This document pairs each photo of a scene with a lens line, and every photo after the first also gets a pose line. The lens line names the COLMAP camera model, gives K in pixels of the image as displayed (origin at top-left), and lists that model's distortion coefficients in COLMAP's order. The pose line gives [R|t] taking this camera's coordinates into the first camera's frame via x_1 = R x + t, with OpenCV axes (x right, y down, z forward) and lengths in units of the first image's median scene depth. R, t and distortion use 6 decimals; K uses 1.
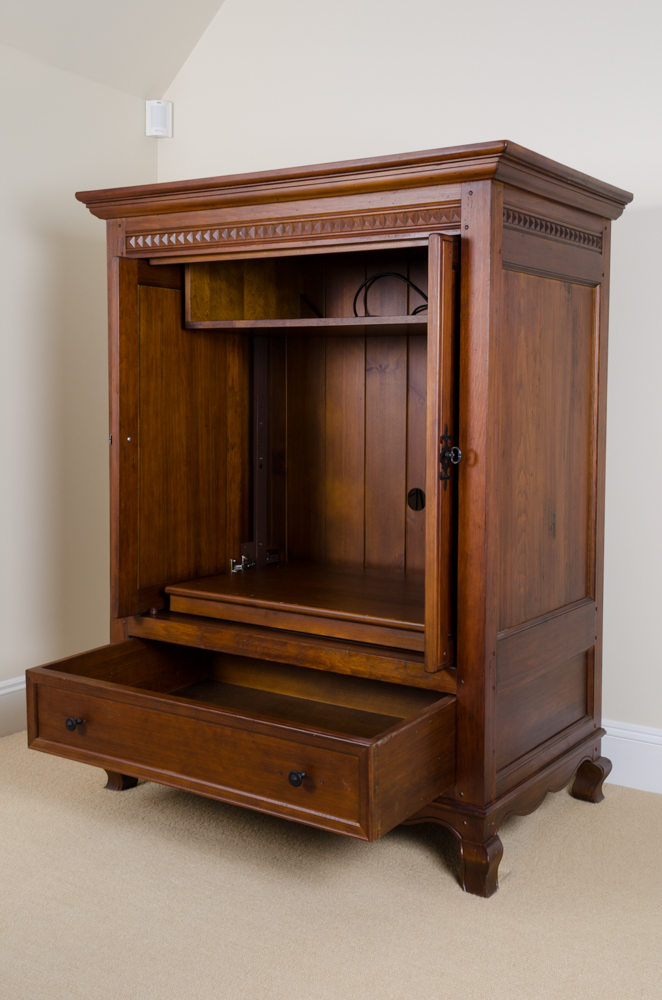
lens RADIAL K [[1116.4, 0, 331.3], [0, 1116.4, 526.4], [0, 0, 1]] dist [0.012913, 0.019235]
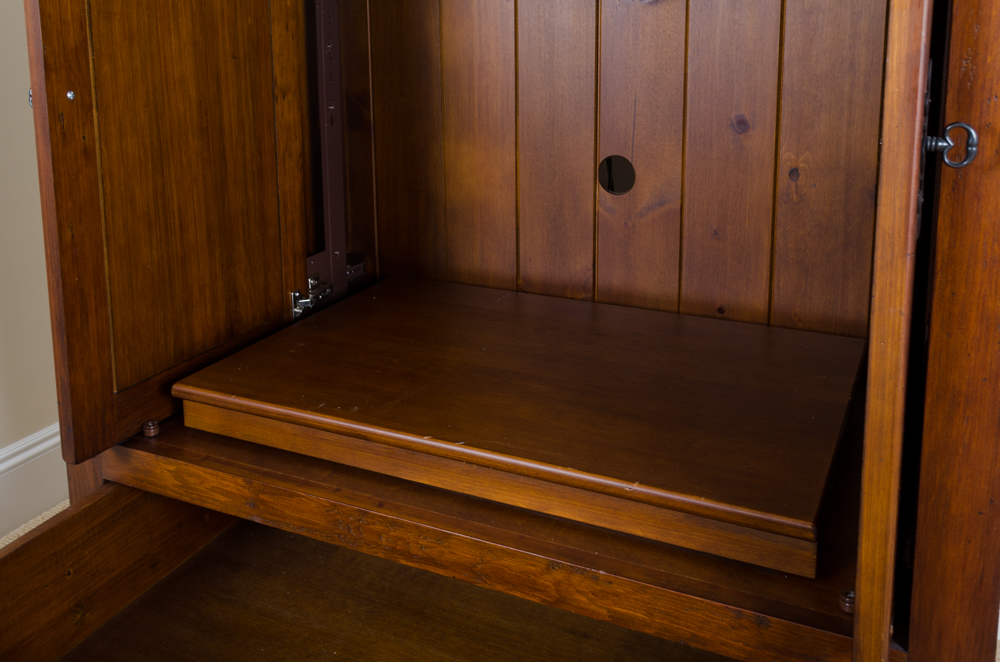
lens RADIAL K [[1170.6, 0, 543.1], [0, 1170.6, 233.7], [0, 0, 1]] dist [0.001606, -0.012103]
pose [[0.987145, -0.049900, 0.151838, -0.056212], [0.037191, 0.995651, 0.085420, -0.048968], [-0.155440, -0.078675, 0.984707, 0.429740]]
